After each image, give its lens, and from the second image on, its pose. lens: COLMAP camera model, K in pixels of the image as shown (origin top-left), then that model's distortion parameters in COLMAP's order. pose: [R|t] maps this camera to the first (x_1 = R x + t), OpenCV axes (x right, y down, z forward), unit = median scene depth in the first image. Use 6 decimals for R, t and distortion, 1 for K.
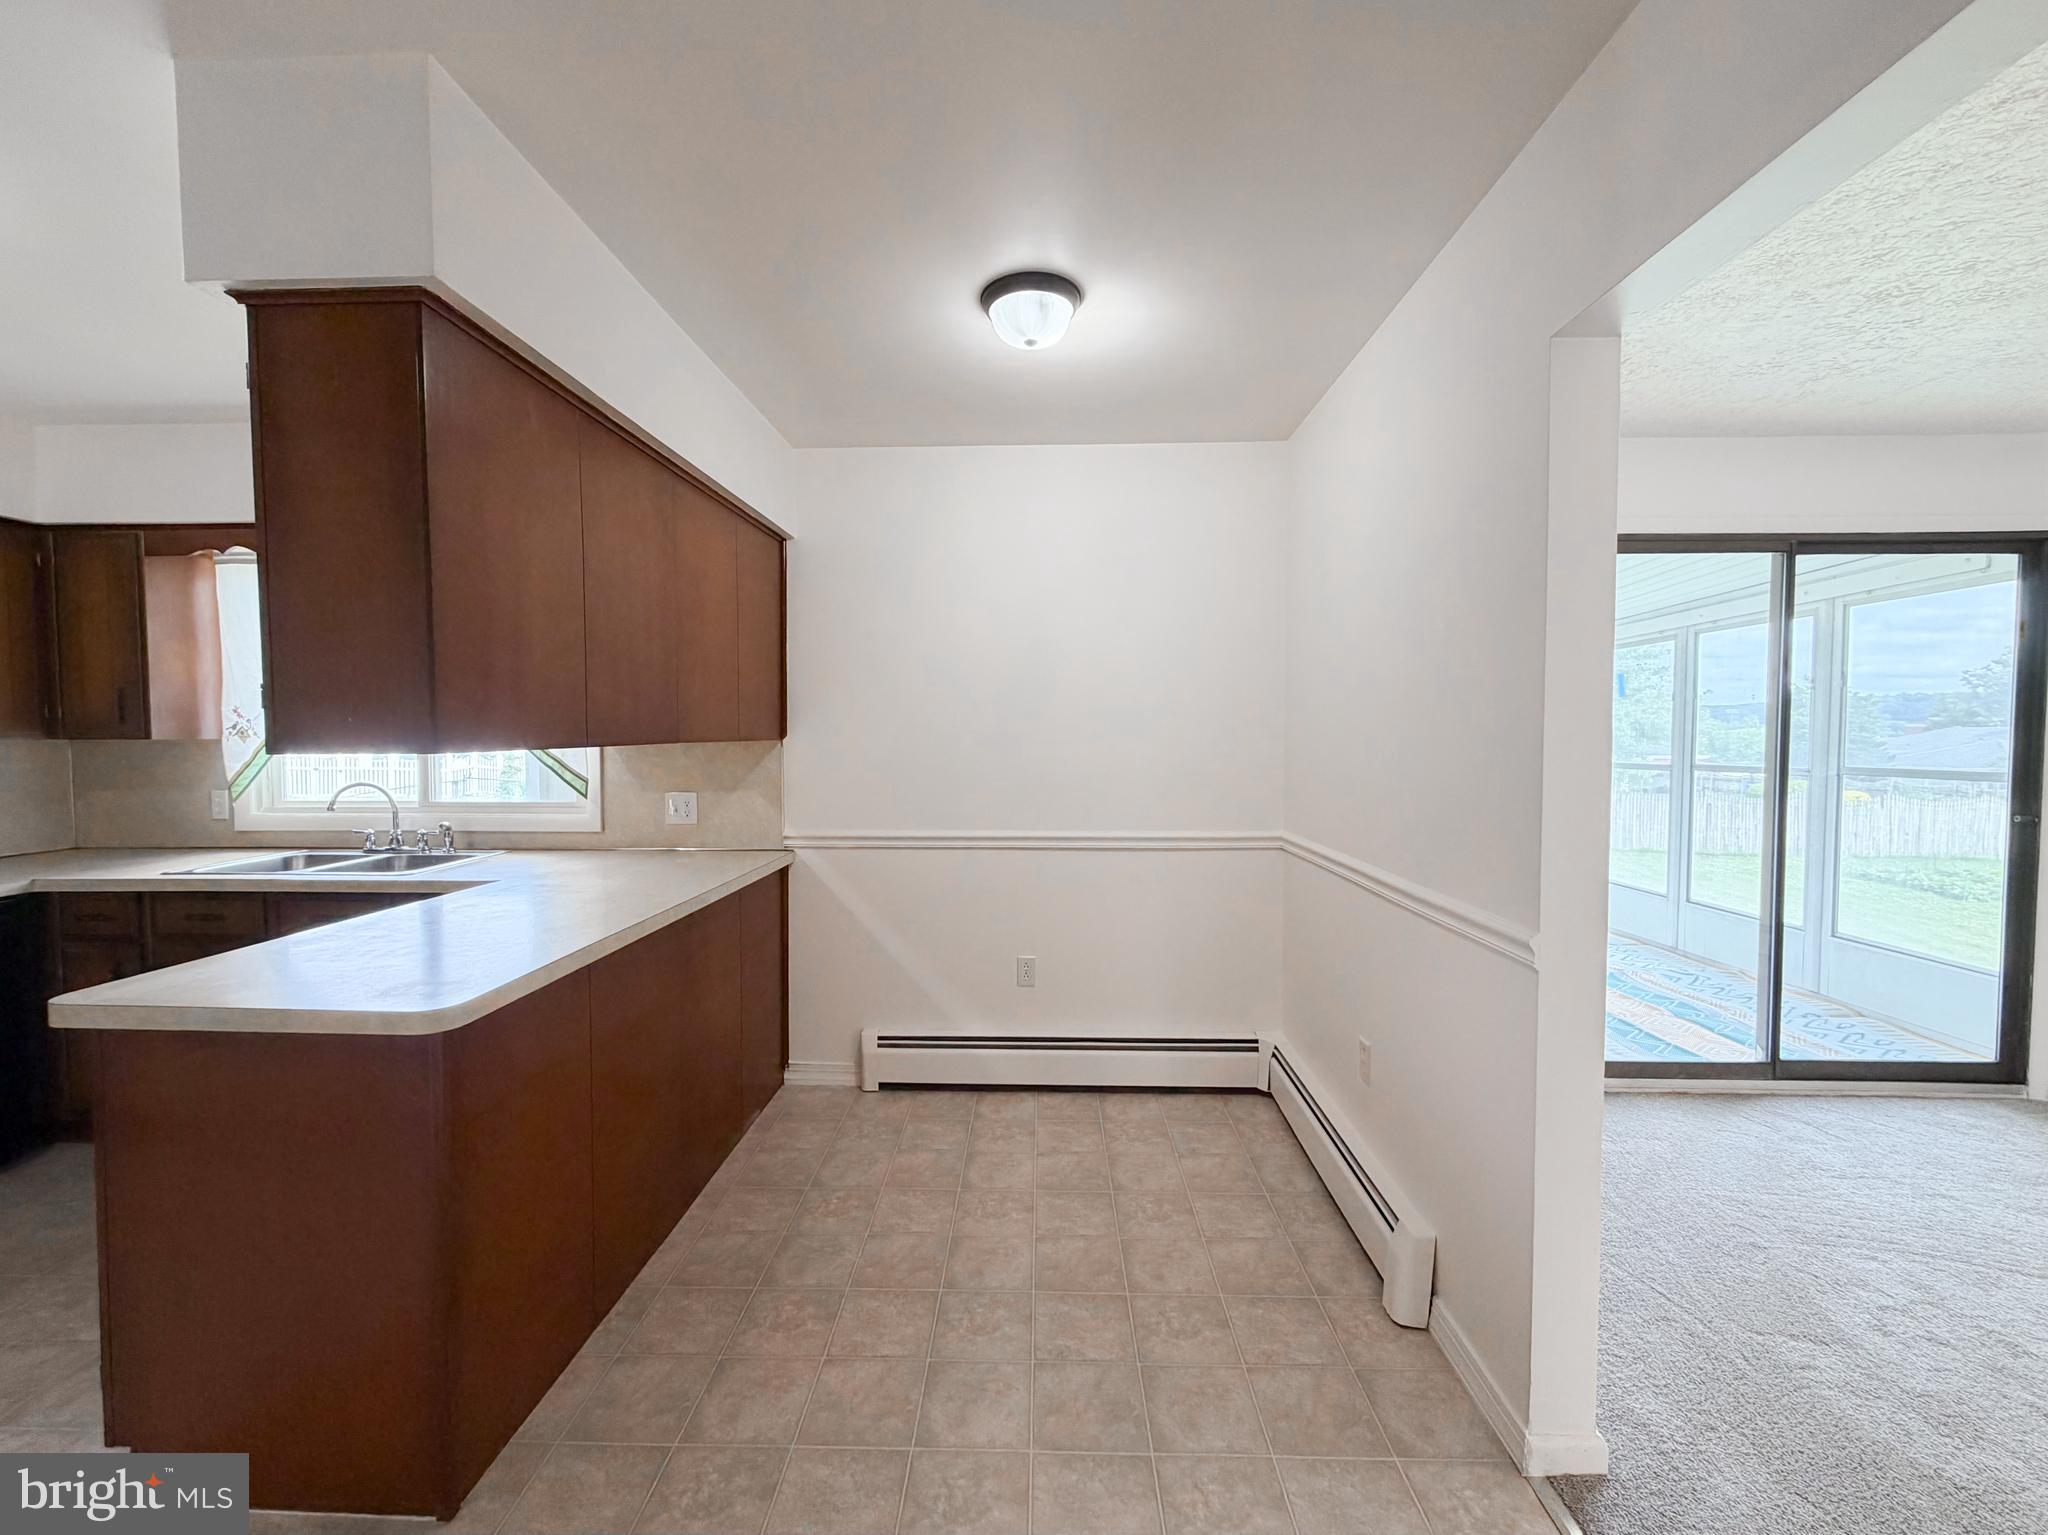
lens RADIAL K [[838.1, 0, 1024.0], [0, 838.1, 767.5], [0, 0, 1]] dist [0.038801, -0.016659]
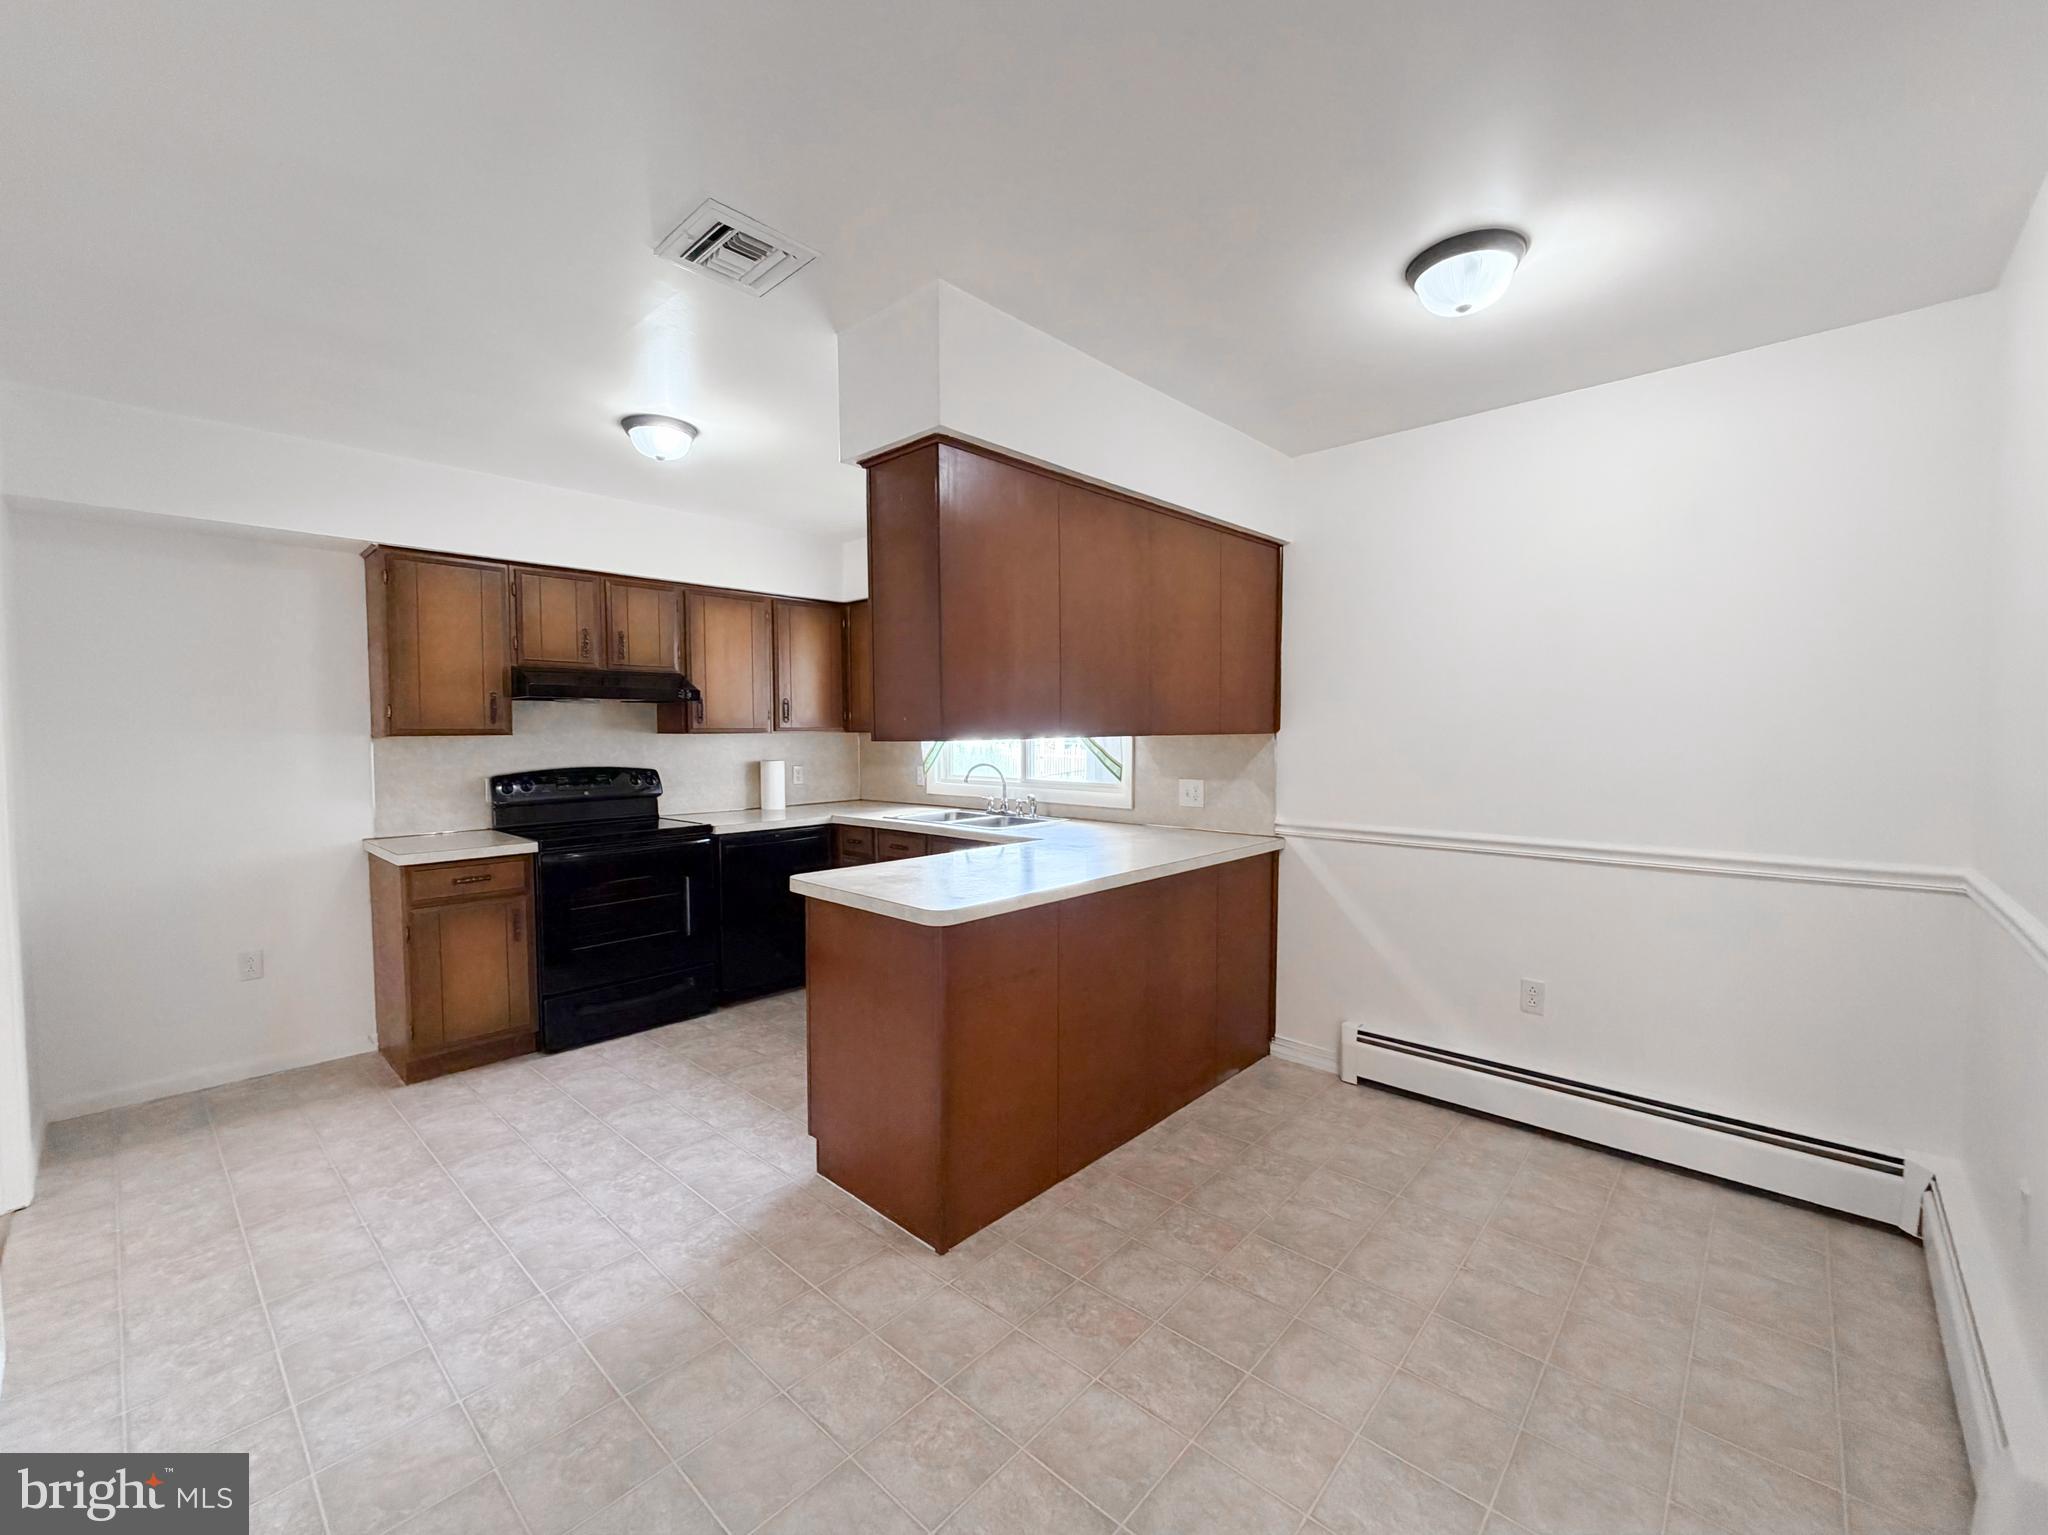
lens RADIAL K [[823.2, 0, 1024.0], [0, 823.2, 767.5], [0, 0, 1]] dist [0.000473, 0.000859]
pose [[0.765336, 0.028739, -0.642989, 0.146092], [-0.023327, 0.999585, 0.016911, -0.000178], [0.643208, 0.002056, 0.765688, -0.003948]]
